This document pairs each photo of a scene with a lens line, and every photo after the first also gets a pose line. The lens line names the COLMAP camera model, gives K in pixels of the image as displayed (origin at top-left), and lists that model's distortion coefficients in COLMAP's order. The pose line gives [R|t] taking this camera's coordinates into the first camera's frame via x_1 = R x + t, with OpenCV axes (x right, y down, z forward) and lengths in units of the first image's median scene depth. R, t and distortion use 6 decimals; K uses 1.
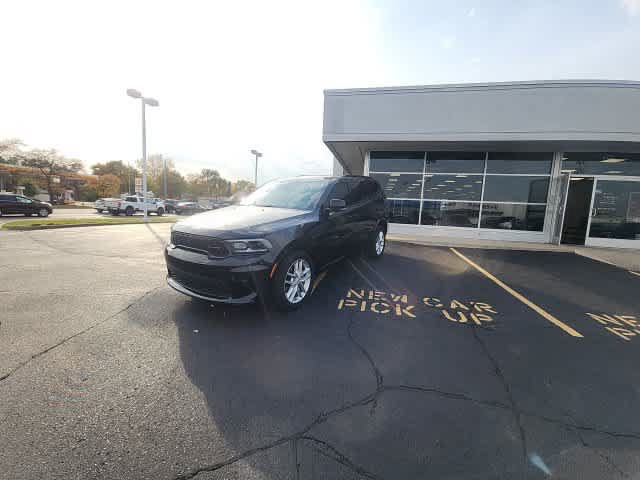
lens RADIAL K [[261.6, 0, 322.7], [0, 261.6, 234.6], [0, 0, 1]] dist [0.019070, -0.012631]
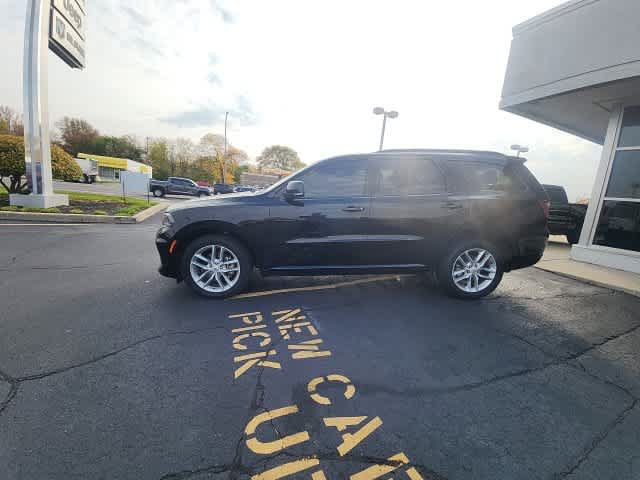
lens RADIAL K [[261.6, 0, 321.2], [0, 261.6, 237.0], [0, 0, 1]] dist [0.019070, -0.012631]
pose [[0.568144, 0.137407, -0.811377, 0.758417], [-0.151316, 0.986594, 0.061124, -0.038224], [0.808898, 0.088047, 0.581319, 0.689377]]
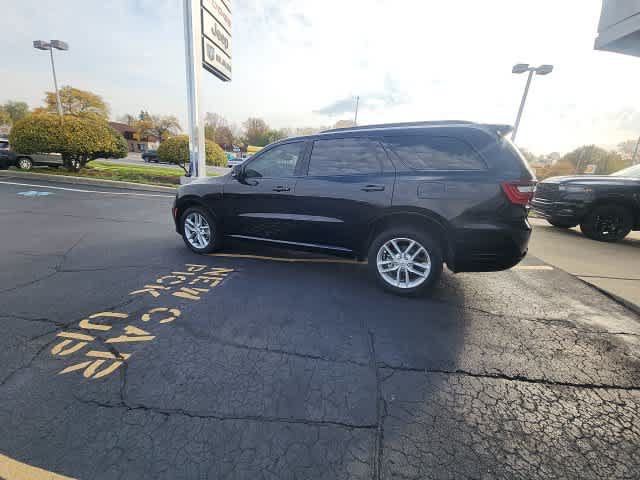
lens RADIAL K [[261.6, 0, 320.1], [0, 261.6, 239.3], [0, 0, 1]] dist [0.019070, -0.012631]
pose [[0.094906, 0.231637, -0.968162, 1.054476], [-0.182077, 0.960185, 0.211880, -0.137249], [0.978693, 0.156171, 0.133303, 1.276538]]
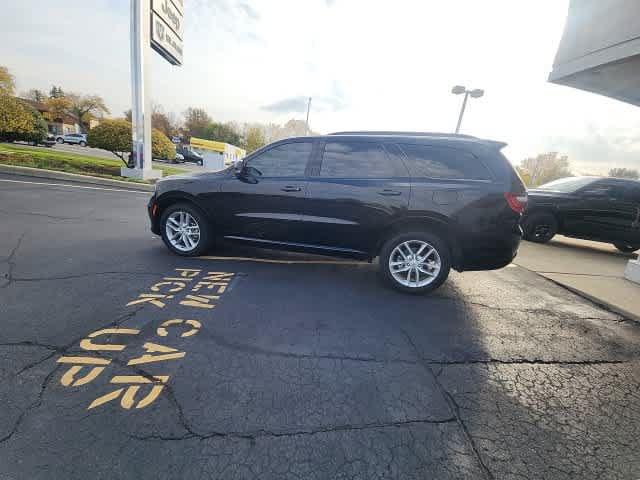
lens RADIAL K [[261.6, 0, 321.5], [0, 261.6, 239.1], [0, 0, 1]] dist [0.019070, -0.012631]
pose [[0.291606, 0.232791, -0.927779, 1.007518], [-0.224418, 0.959512, 0.170217, -0.100218], [0.929840, 0.158574, 0.332042, 1.072261]]
